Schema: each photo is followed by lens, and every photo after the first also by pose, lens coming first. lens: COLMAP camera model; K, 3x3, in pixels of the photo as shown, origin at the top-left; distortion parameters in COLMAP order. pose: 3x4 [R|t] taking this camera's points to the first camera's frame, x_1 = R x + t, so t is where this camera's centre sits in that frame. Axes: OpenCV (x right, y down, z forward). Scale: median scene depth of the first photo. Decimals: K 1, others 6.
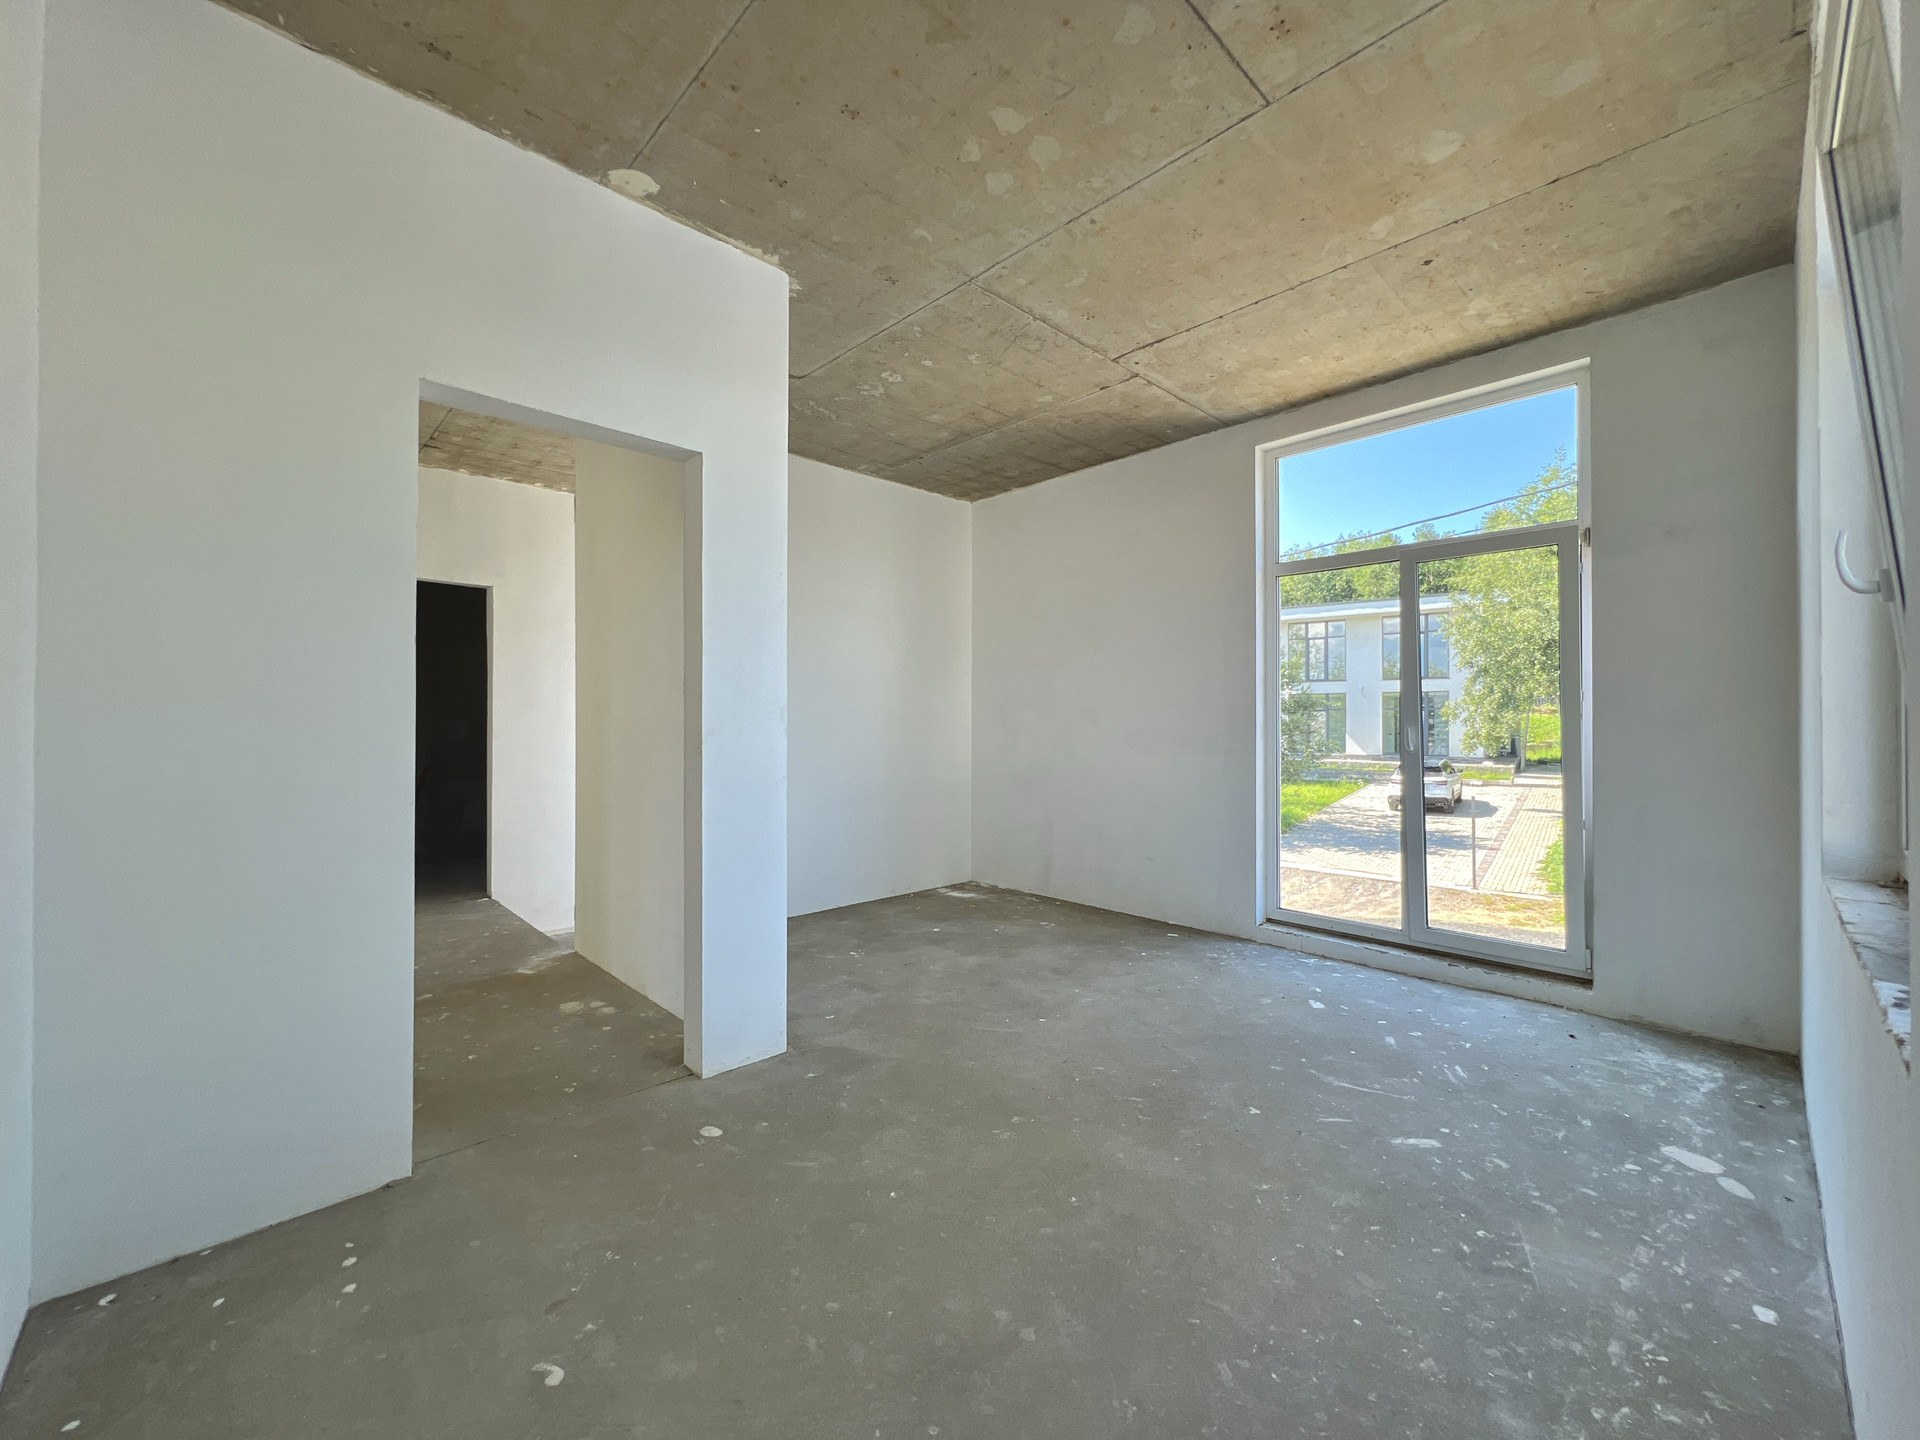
lens RADIAL K [[768.2, 0, 950.6], [0, 768.2, 721.2], [0, 0, 1]] dist [-0.002083, 0.000183]
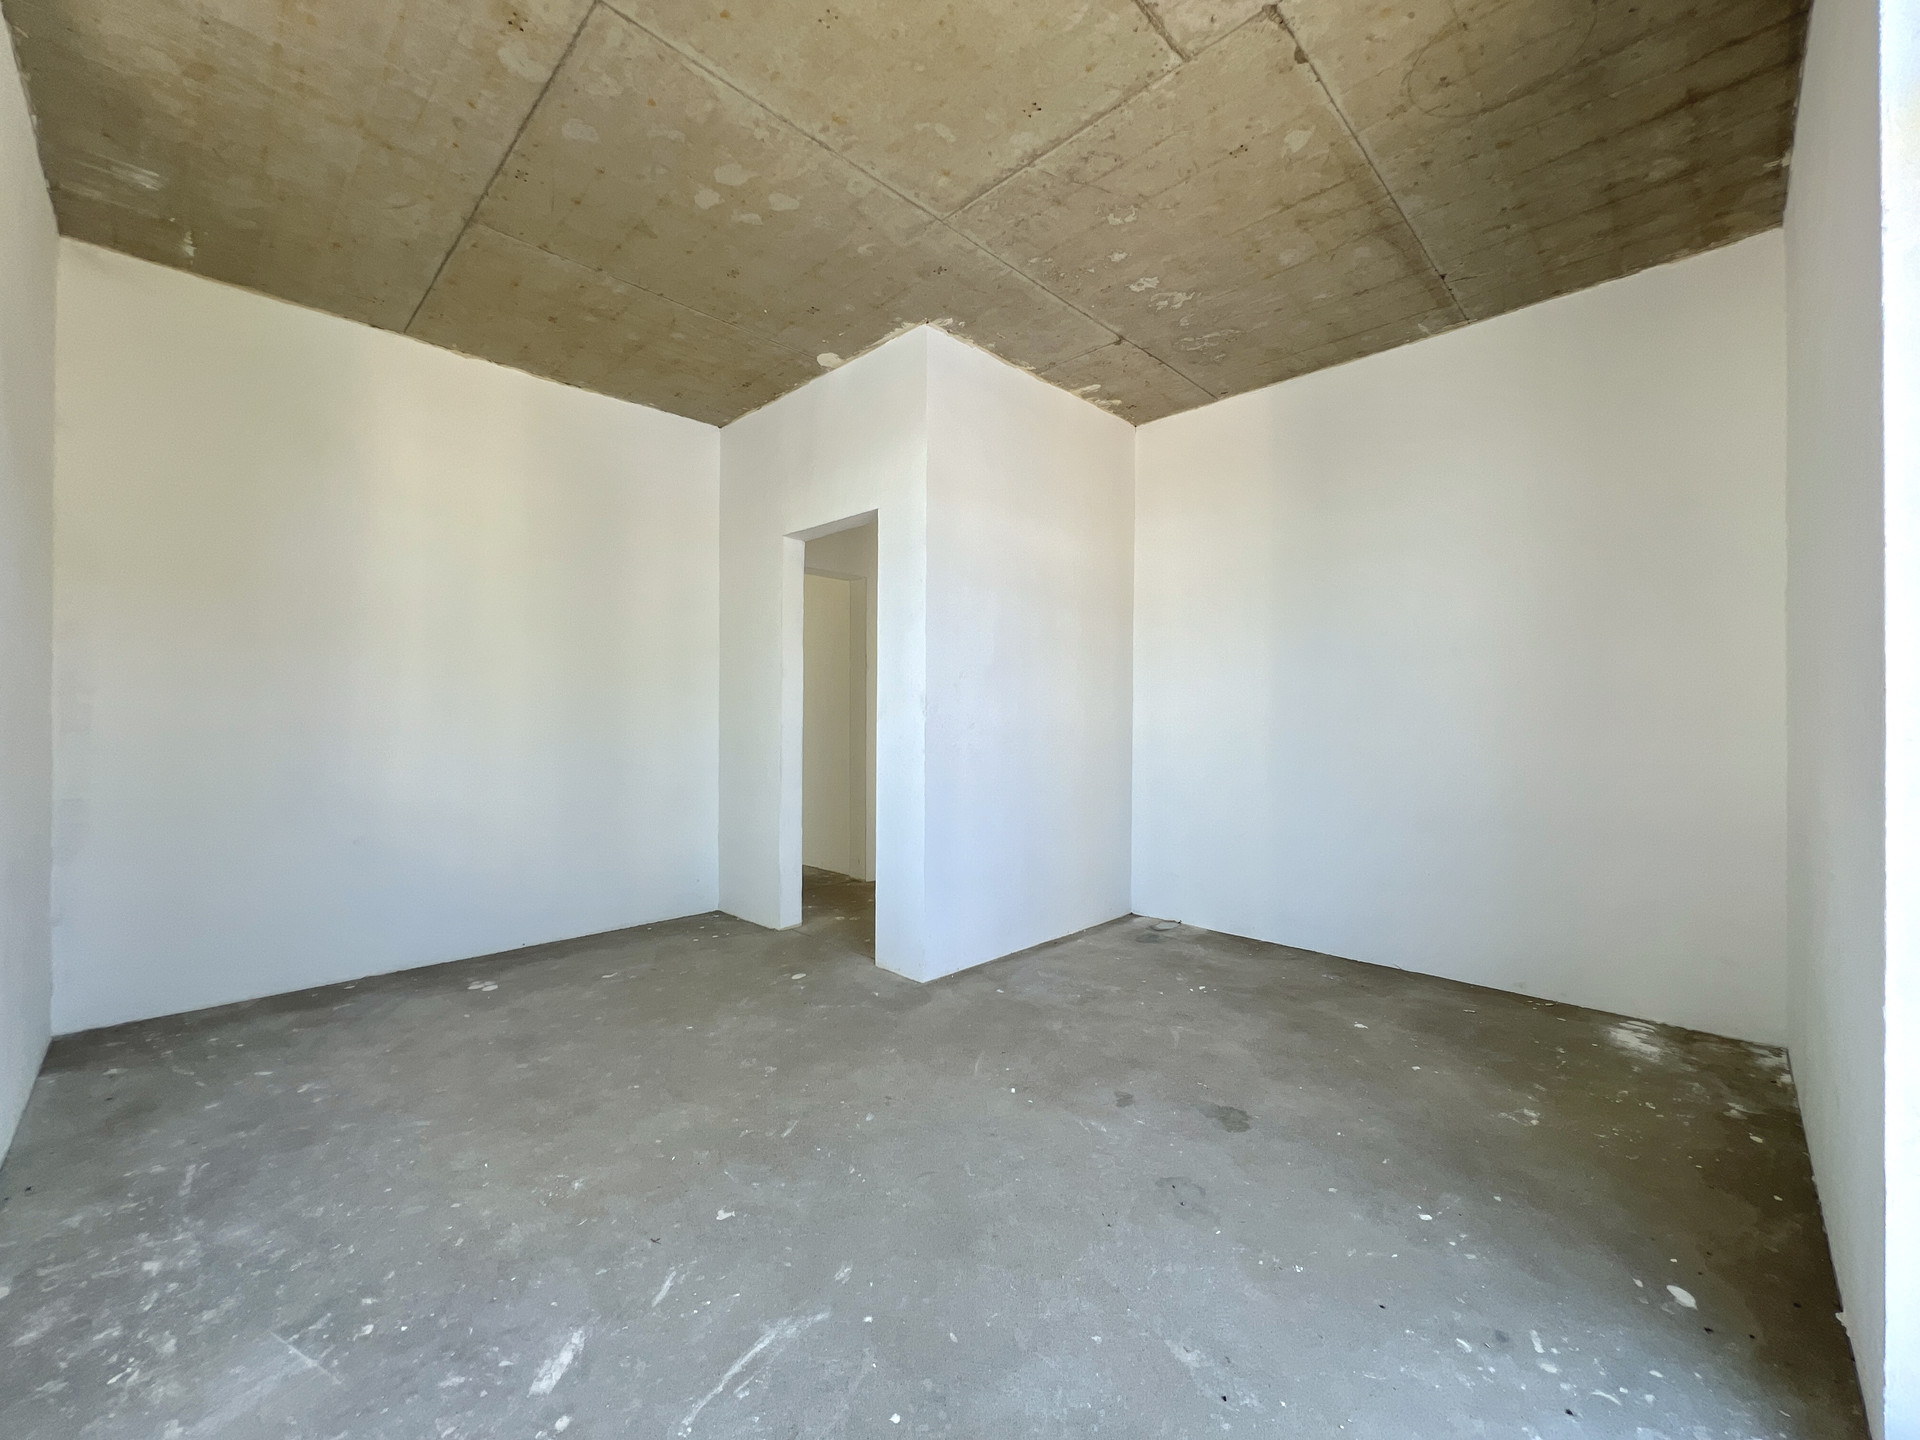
lens RADIAL K [[768.2, 0, 966.5], [0, 768.2, 721.1], [0, 0, 1]] dist [-0.002083, 0.000183]
pose [[0.037510, 0.001652, -0.999295, 1.018144], [-0.001216, 0.999998, 0.001608, 0.025570], [0.999296, 0.001155, 0.037511, 1.073614]]
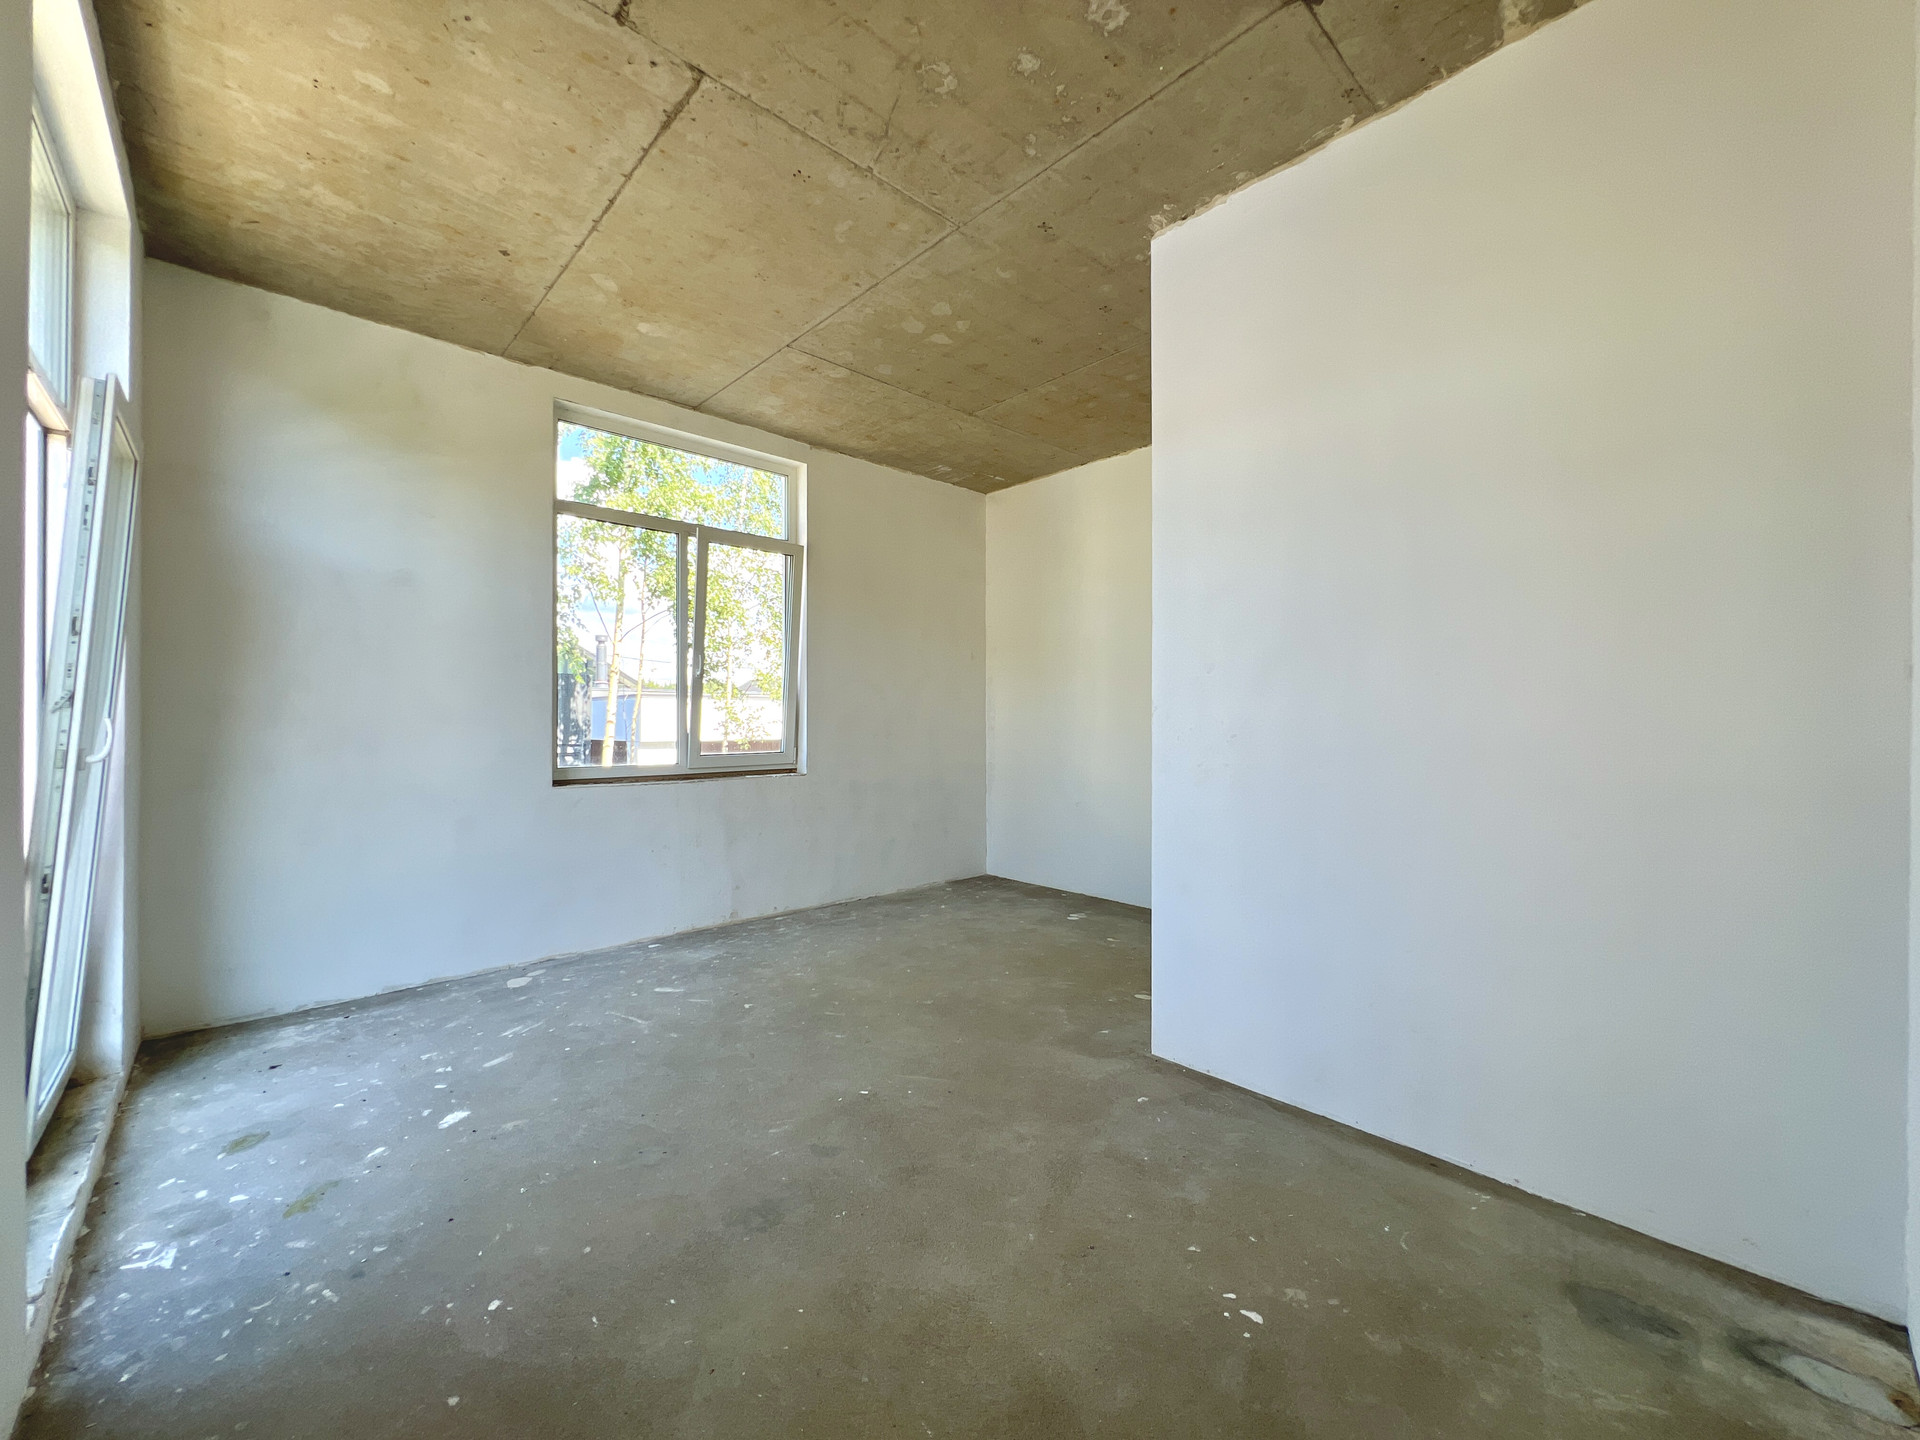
lens RADIAL K [[768.2, 0, 945.8], [0, 768.2, 721.0], [0, 0, 1]] dist [-0.002083, 0.000183]
pose [[-0.999816, -0.000314, 0.019189, 0.025342], [-0.000285, 0.999999, 0.001514, 0.013495], [-0.019190, 0.001508, -0.999815, 2.061282]]
